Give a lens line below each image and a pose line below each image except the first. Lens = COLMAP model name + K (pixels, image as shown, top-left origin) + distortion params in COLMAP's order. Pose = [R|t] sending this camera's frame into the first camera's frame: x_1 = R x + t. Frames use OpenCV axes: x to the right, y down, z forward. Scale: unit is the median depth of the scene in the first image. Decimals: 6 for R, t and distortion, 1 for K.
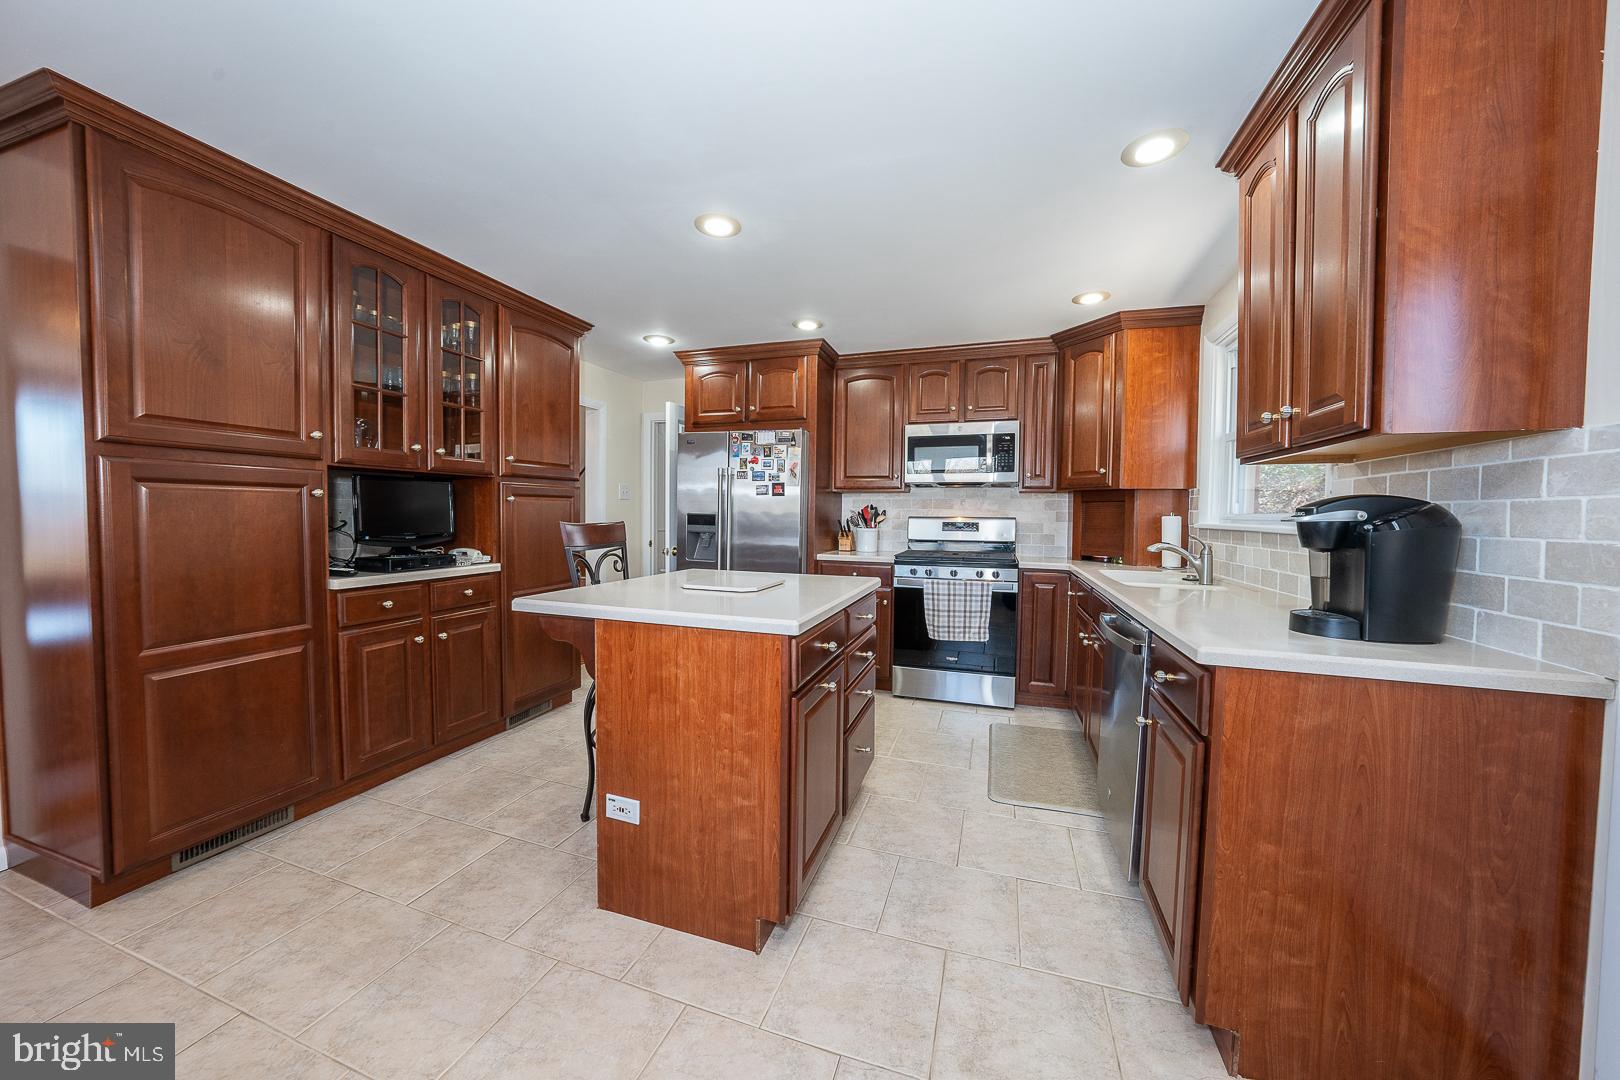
lens RADIAL K [[558.0, 0, 808.4], [0, 558.0, 534.2], [0, 0, 1]] dist [-0.026384, 0.005599]
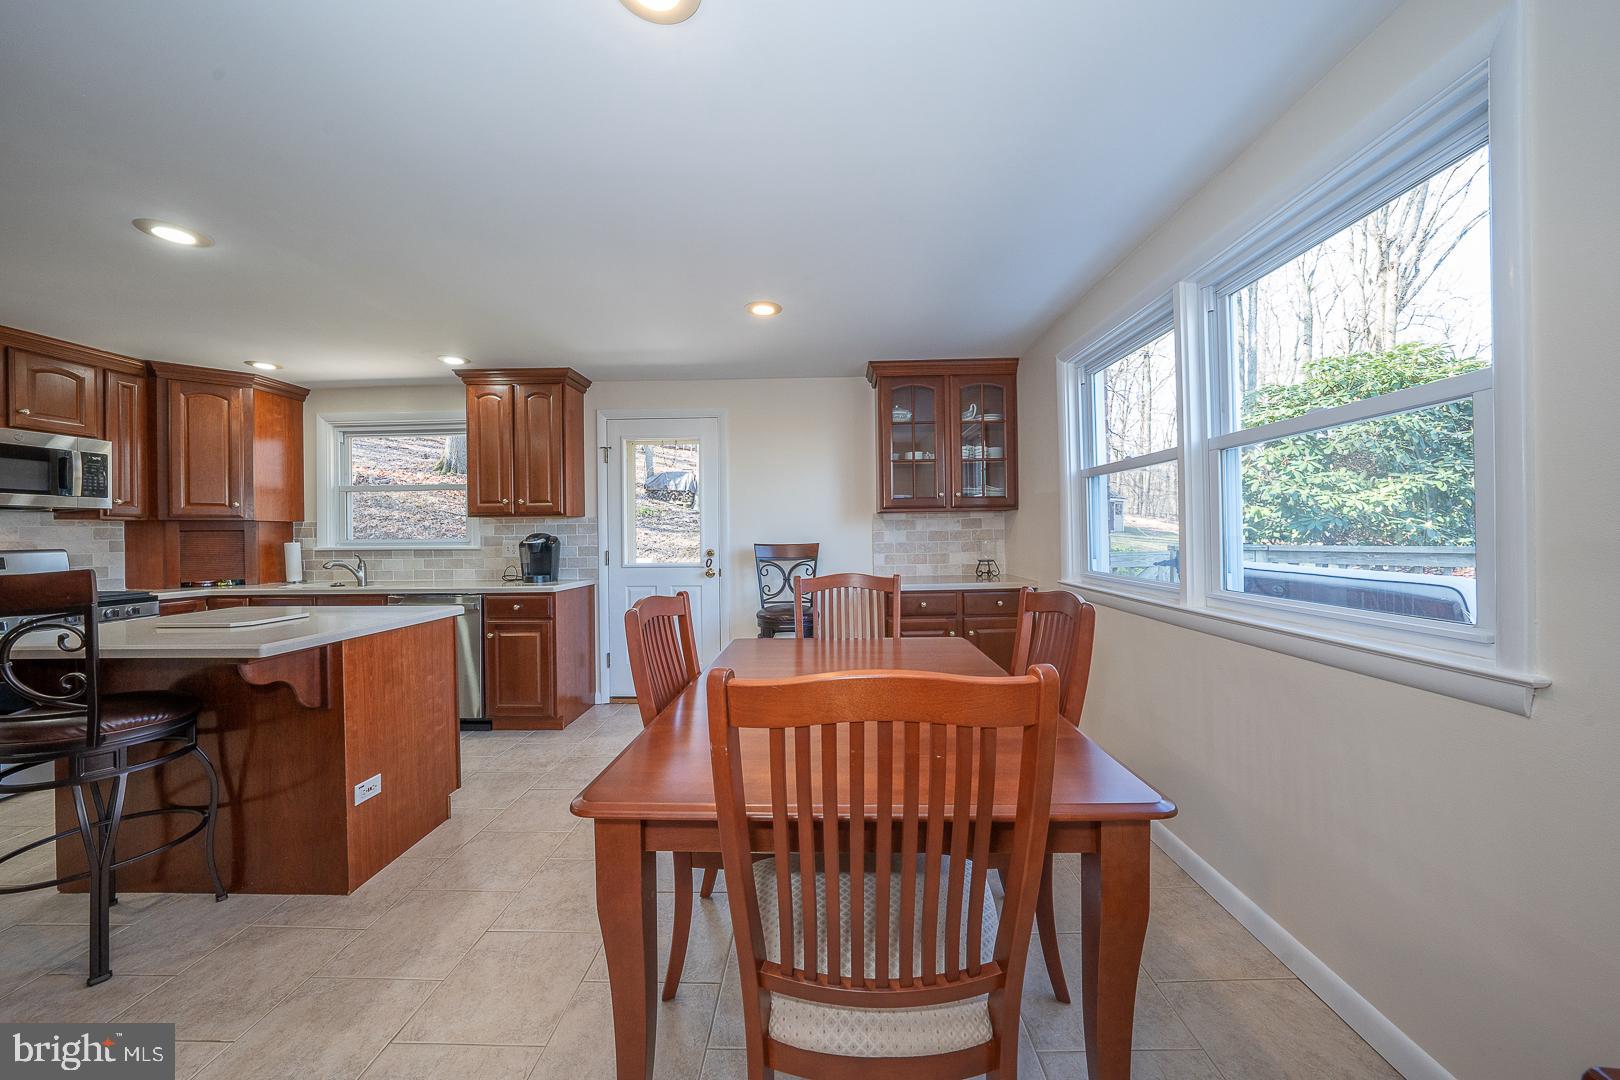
lens RADIAL K [[558.0, 0, 809.6], [0, 558.0, 534.7], [0, 0, 1]] dist [-0.026384, 0.005599]
pose [[-0.291811, -0.009874, 0.956425, -1.464351], [0.041878, 0.998856, 0.023089, -0.047029], [-0.955559, 0.046790, -0.291064, 0.318634]]
